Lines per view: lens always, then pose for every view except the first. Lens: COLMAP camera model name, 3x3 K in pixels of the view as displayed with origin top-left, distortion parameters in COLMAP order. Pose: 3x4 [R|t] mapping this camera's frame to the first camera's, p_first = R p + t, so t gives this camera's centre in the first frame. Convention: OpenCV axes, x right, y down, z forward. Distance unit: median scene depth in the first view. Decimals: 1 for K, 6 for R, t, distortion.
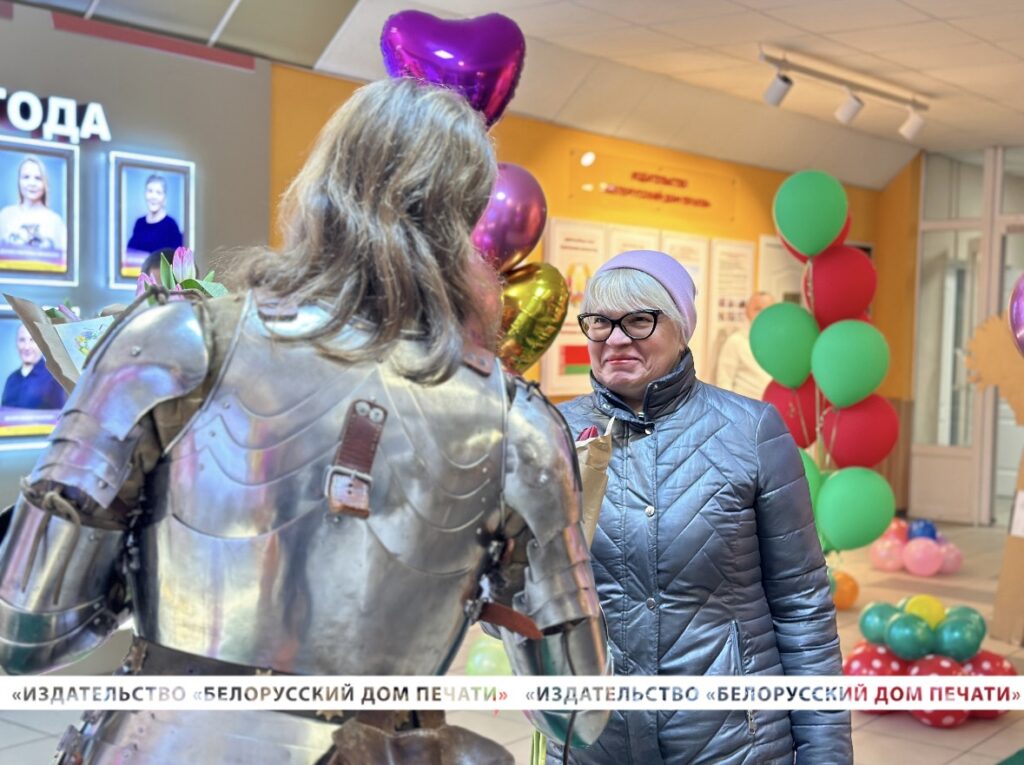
lens RADIAL K [[1467.3, 0, 523.5], [0, 1467.3, 393.8], [0, 0, 1]] dist [0.116043, 0.000000]
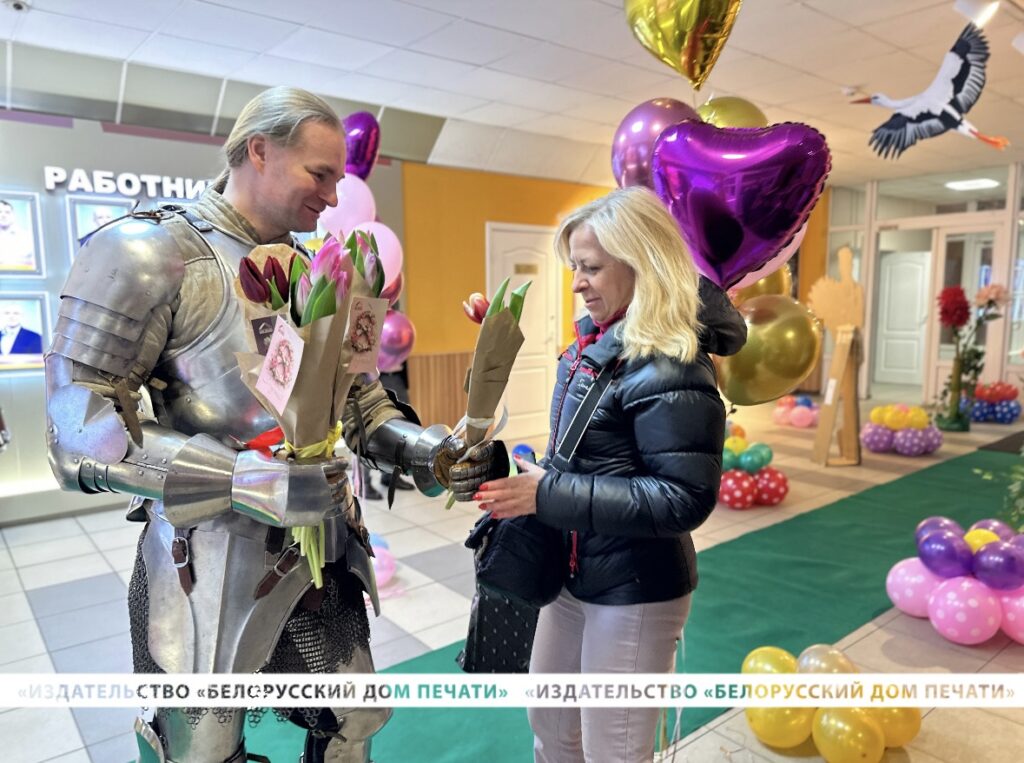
lens RADIAL K [[734.7, 0, 494.9], [0, 734.7, 397.1], [0, 0, 1]] dist [0.076594, -0.093019]
pose [[0.968714, -0.004567, -0.248136, 0.200491], [0.024619, 0.996668, 0.077766, 0.011861], [0.246954, -0.081442, 0.965599, 0.071830]]
